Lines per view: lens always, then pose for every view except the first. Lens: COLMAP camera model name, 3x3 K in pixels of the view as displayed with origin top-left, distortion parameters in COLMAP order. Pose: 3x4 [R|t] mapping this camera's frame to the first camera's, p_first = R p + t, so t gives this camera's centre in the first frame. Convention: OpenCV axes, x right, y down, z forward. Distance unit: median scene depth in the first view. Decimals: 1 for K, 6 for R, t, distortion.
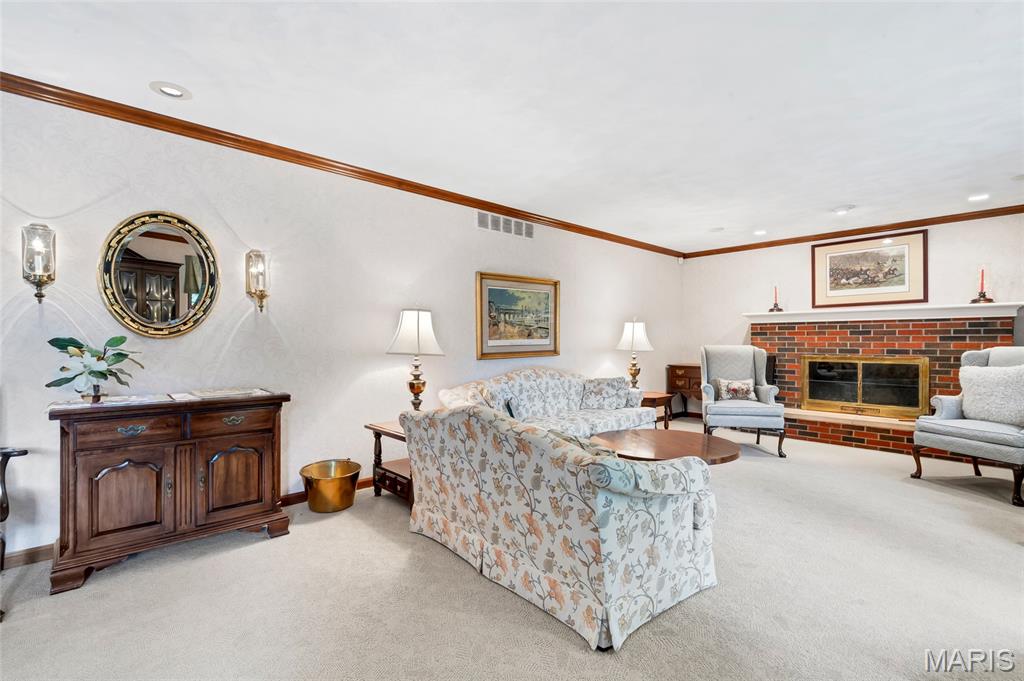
lens RADIAL K [[470.2, 0, 519.6], [0, 470.2, 334.5], [0, 0, 1]] dist [-0.002226, -0.000309]
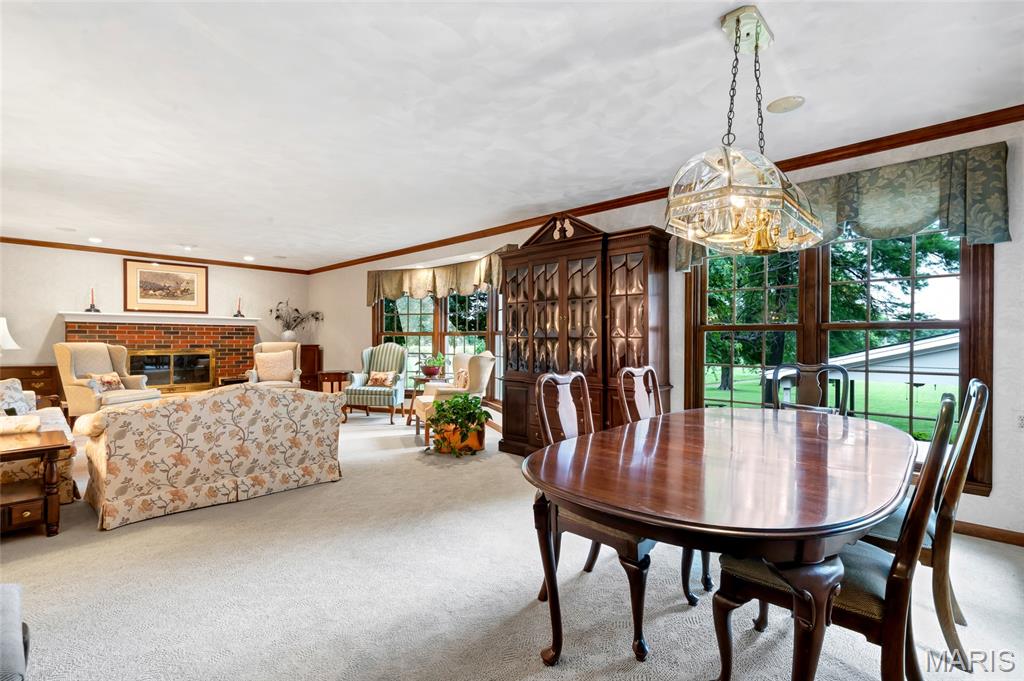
lens RADIAL K [[470.2, 0, 507.0], [0, 470.2, 341.7], [0, 0, 1]] dist [-0.002226, -0.000309]
pose [[-0.080491, -0.004381, 0.996746, -0.750787], [-0.015435, 0.999876, 0.003149, 0.002773], [-0.996636, -0.015131, -0.080549, 0.144183]]
